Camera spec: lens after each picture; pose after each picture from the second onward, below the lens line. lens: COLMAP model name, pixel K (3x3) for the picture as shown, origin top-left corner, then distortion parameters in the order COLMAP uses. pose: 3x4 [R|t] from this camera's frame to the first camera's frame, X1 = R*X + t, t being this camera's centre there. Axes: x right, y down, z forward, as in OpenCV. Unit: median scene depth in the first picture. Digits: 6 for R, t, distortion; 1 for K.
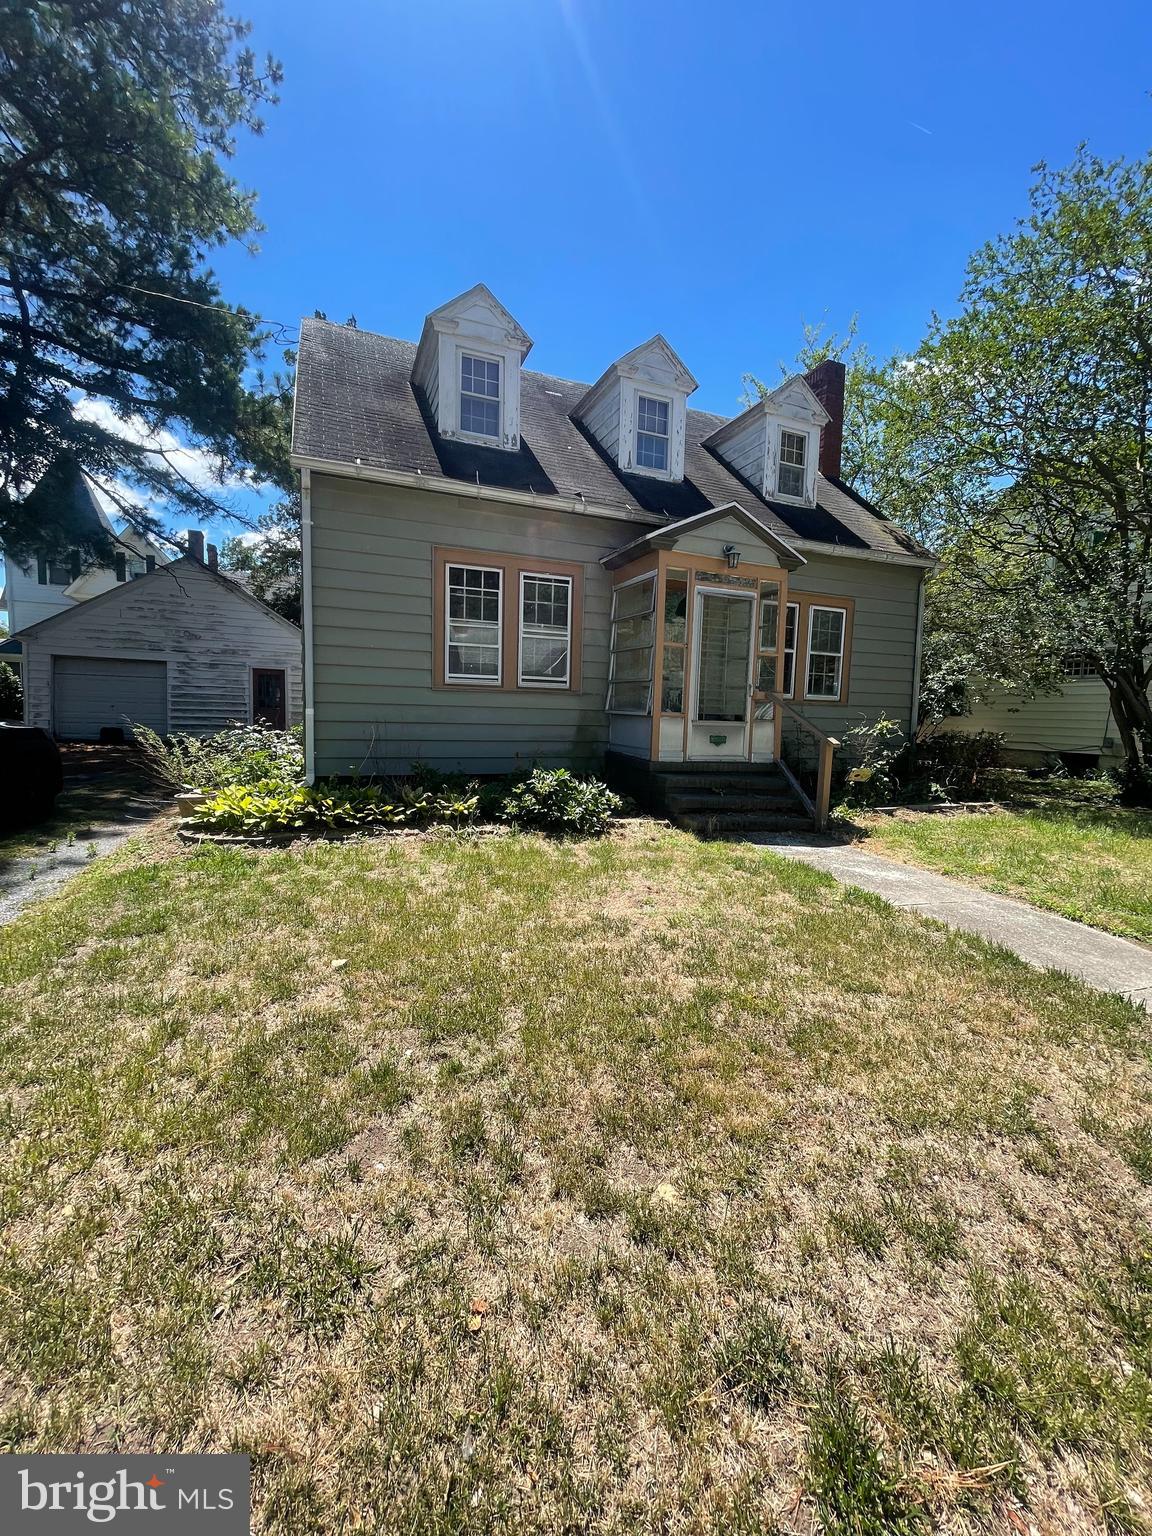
lens RADIAL K [[622.2, 0, 575.3], [0, 622.2, 762.9], [0, 0, 1]] dist [-0.000847, -0.000193]
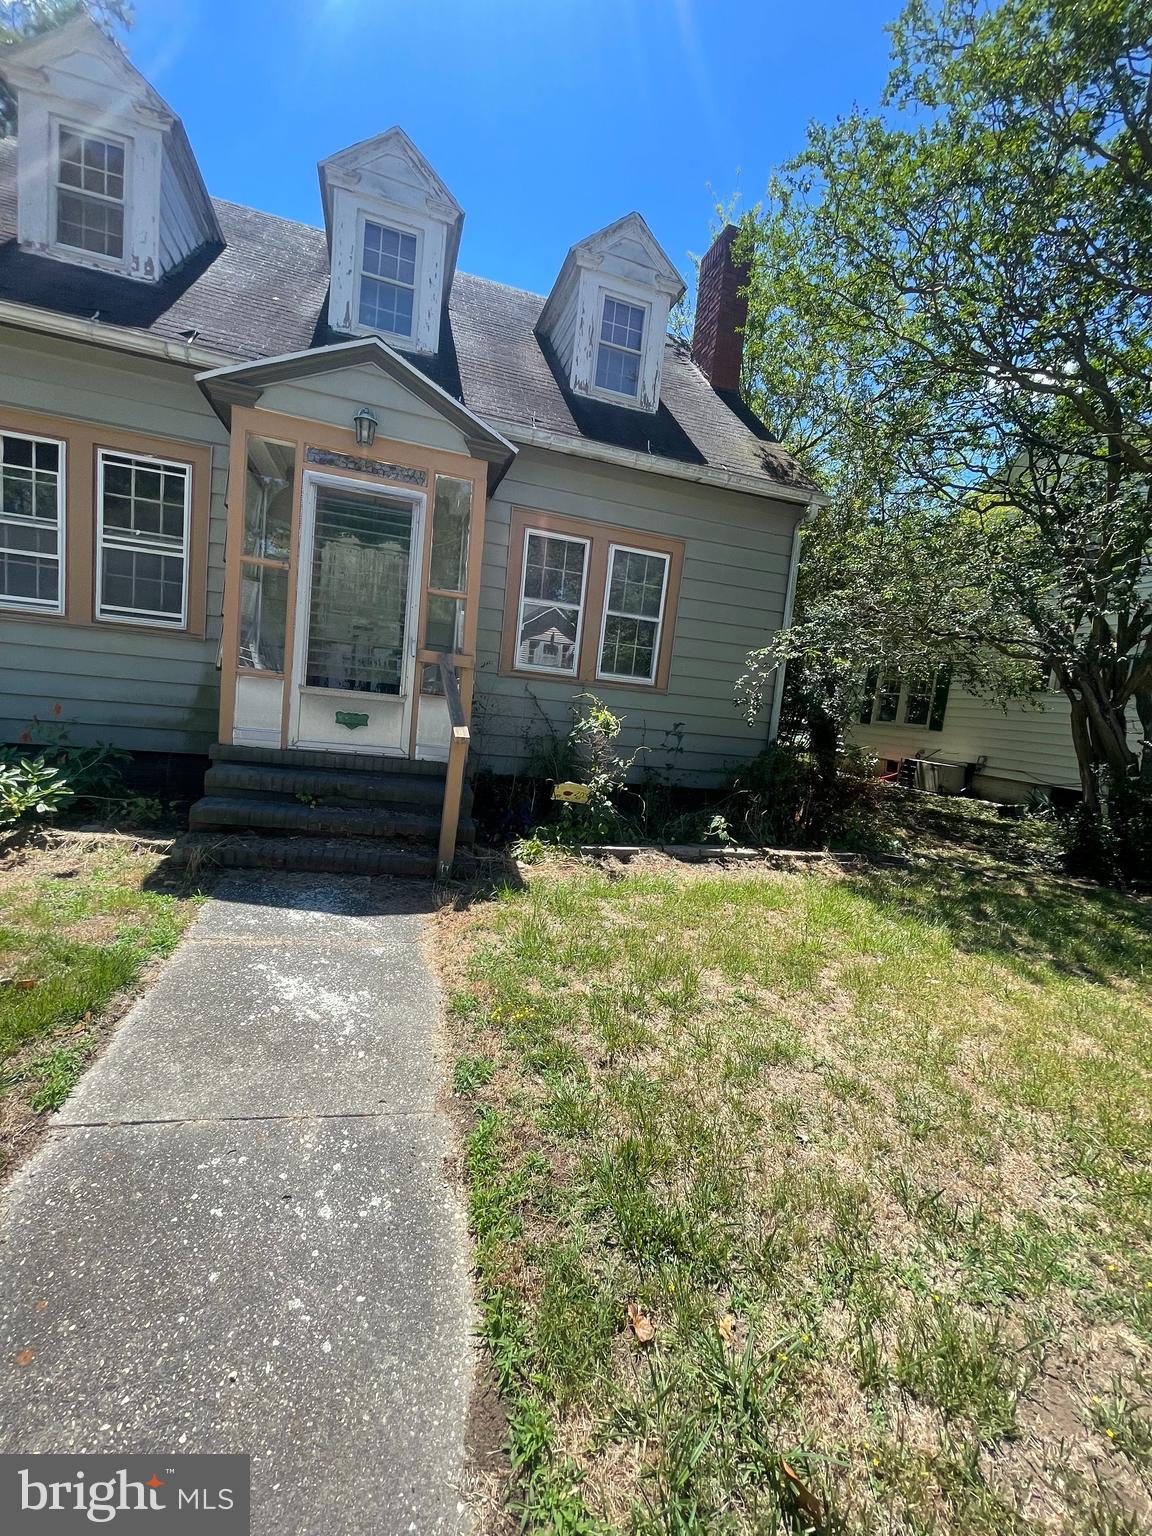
lens RADIAL K [[622.2, 0, 567.5], [0, 622.2, 767.0], [0, 0, 1]] dist [-0.000847, -0.000193]
pose [[0.993233, 0.084251, -0.079936, 0.482433], [-0.082456, 0.996268, 0.025510, -0.021986], [0.081787, -0.018747, 0.996474, 0.354508]]
